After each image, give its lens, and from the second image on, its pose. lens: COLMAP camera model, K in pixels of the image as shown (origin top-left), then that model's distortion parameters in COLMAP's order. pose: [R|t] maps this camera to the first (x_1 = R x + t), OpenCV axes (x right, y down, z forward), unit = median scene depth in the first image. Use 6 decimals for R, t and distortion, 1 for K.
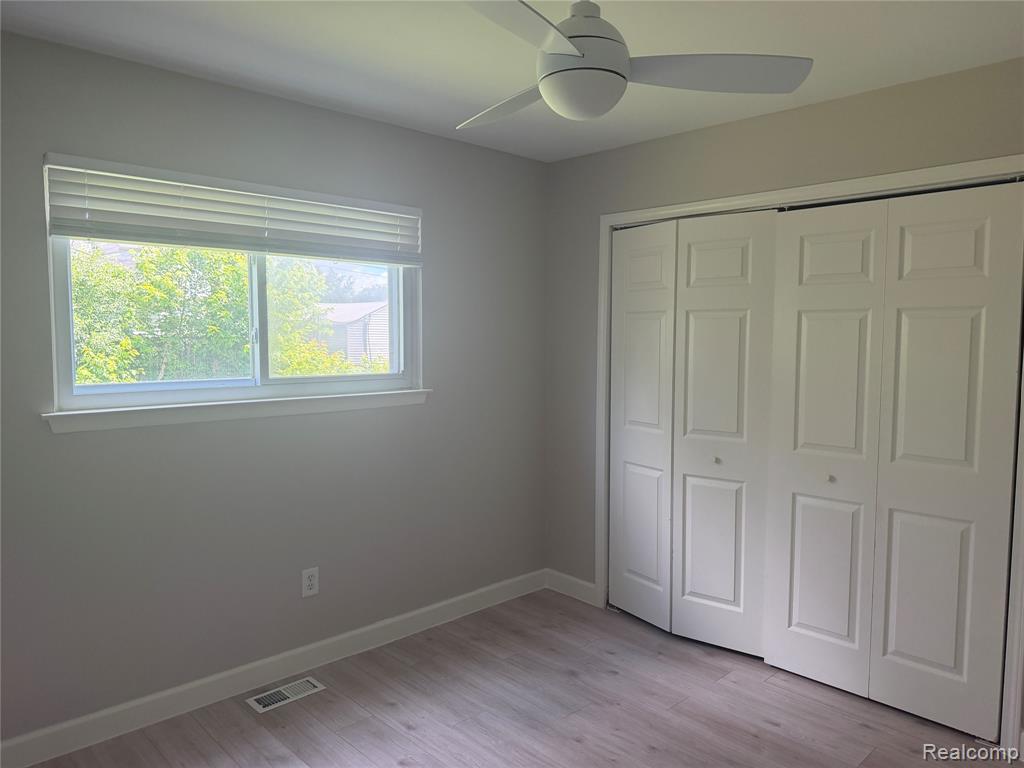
lens RADIAL K [[720.9, 0, 526.8], [0, 720.9, 385.0], [0, 0, 1]] dist [0.008749, -0.019292]
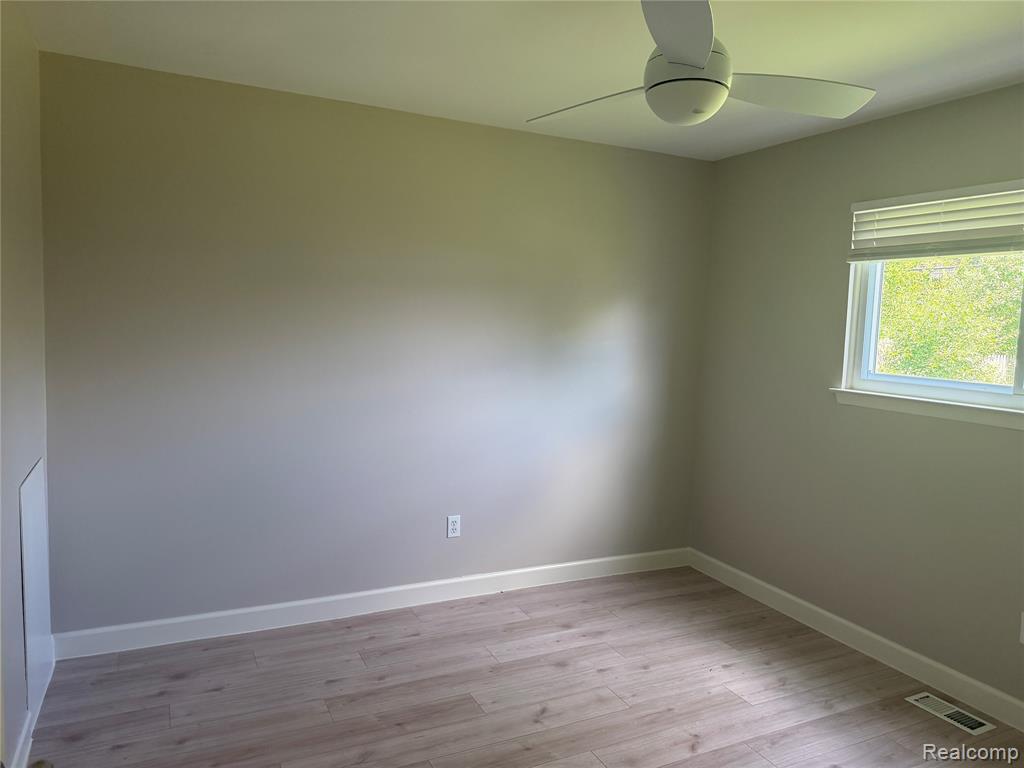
lens RADIAL K [[720.9, 0, 526.8], [0, 720.9, 385.0], [0, 0, 1]] dist [0.008749, -0.019292]
pose [[-0.312614, 0.072670, -0.947096, 0.793117], [-0.107581, 0.987945, 0.111314, -0.054092], [0.943768, 0.136688, -0.301028, 0.772689]]
